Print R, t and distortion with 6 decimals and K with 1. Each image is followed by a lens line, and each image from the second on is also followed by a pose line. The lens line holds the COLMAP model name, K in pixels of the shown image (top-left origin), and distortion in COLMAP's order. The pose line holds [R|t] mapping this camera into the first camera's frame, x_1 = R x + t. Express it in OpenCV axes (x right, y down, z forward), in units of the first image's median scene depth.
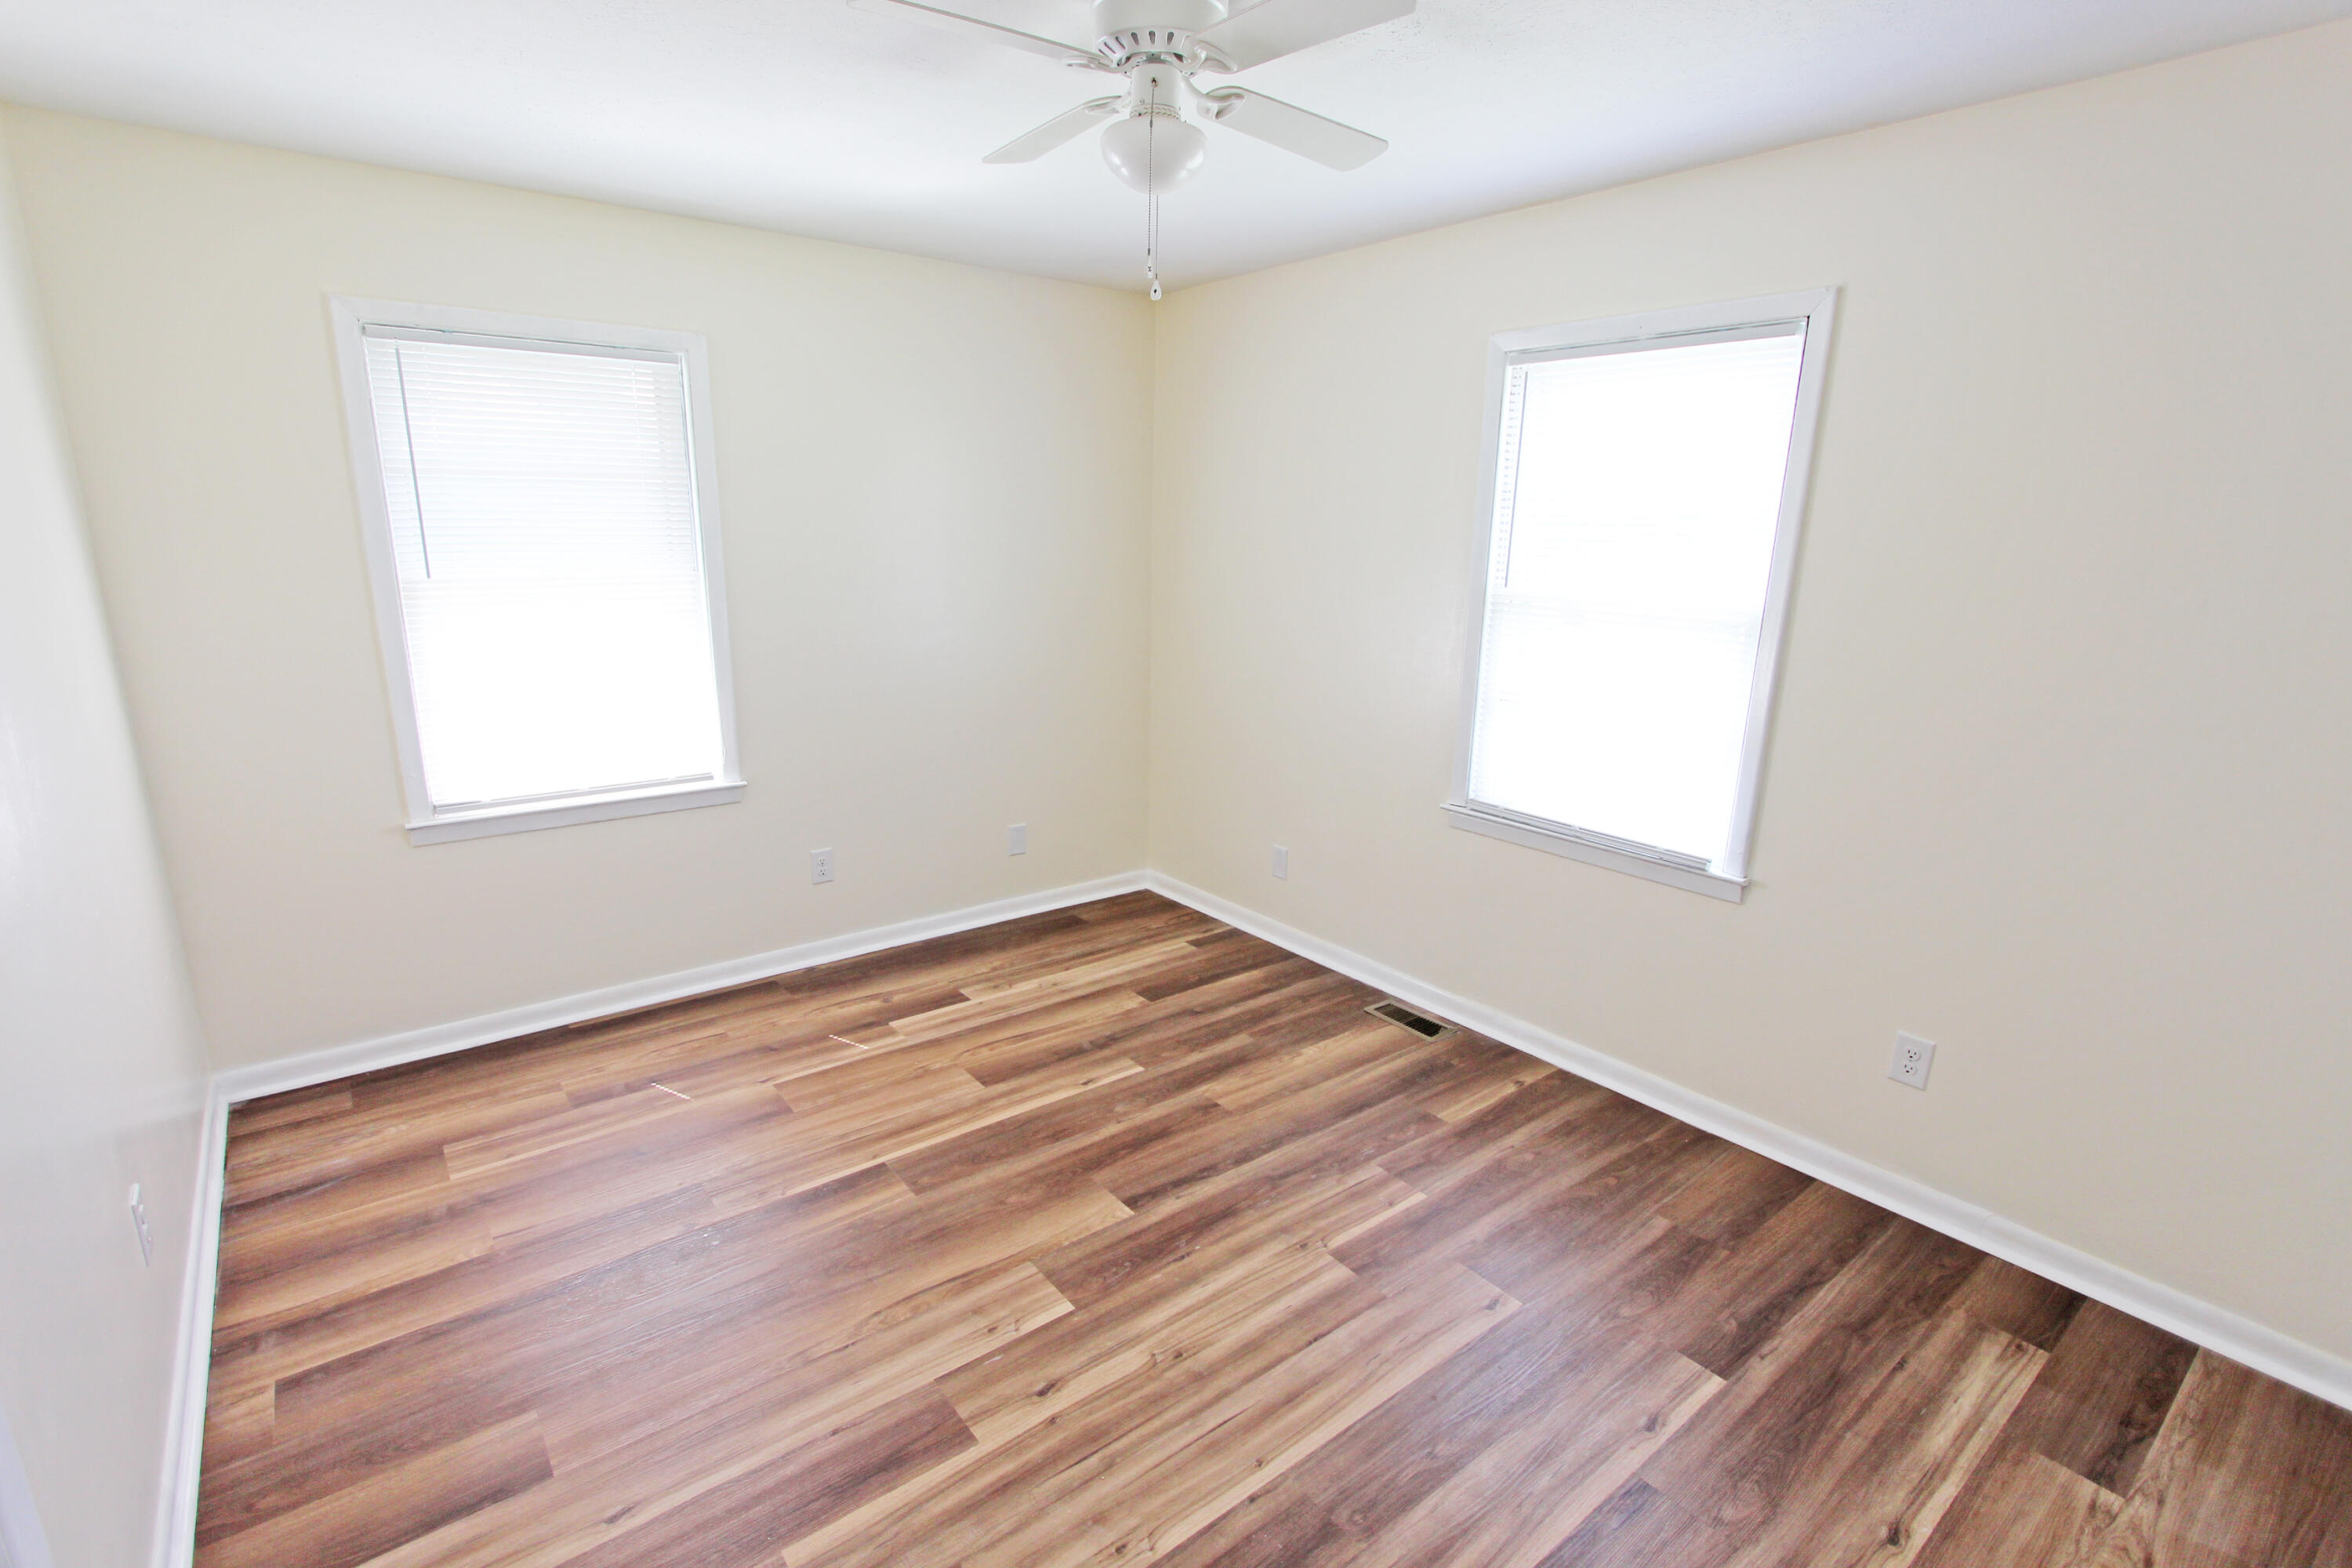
lens RADIAL K [[1083.1, 0, 1181.6], [0, 1083.1, 809.6], [0, 0, 1]] dist [0.000050, -0.000852]
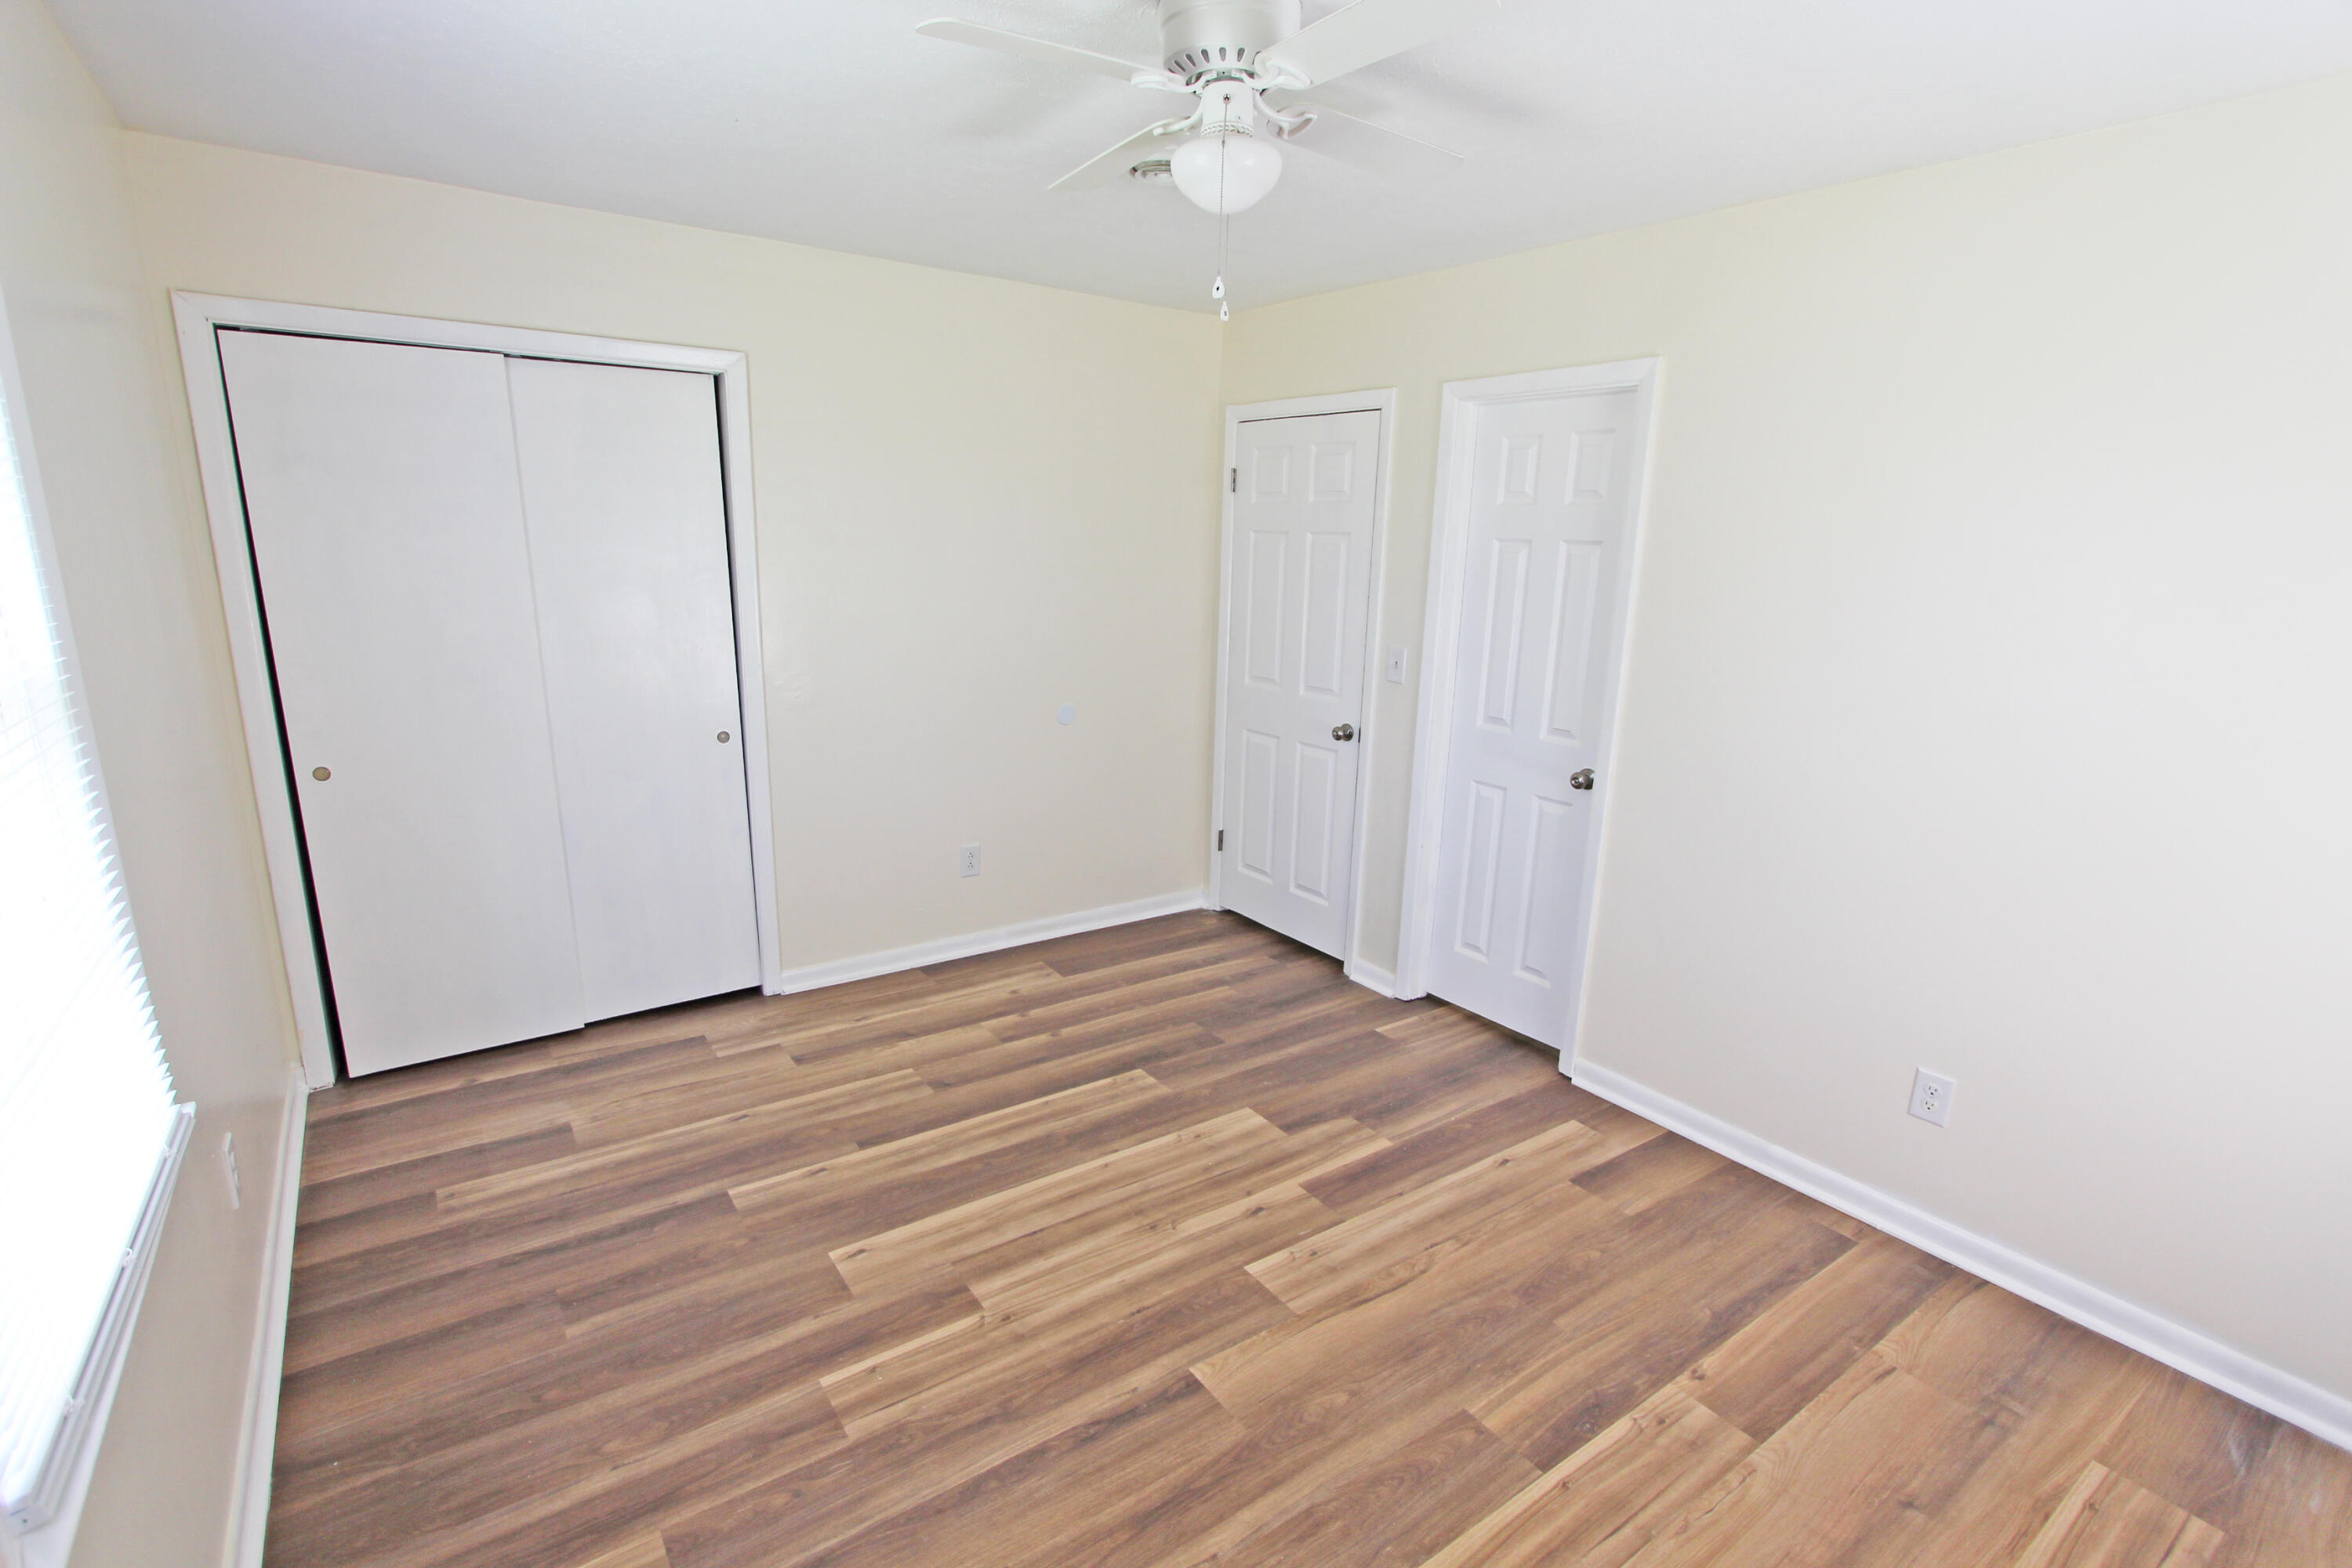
lens RADIAL K [[1083.1, 0, 1170.4], [0, 1083.1, 784.7], [0, 0, 1]] dist [0.000050, -0.000852]
pose [[-0.997012, -0.059035, 0.049826, -0.048397], [-0.028582, 0.881107, 0.472052, -0.457755], [-0.071769, 0.469218, -0.880161, 1.662121]]
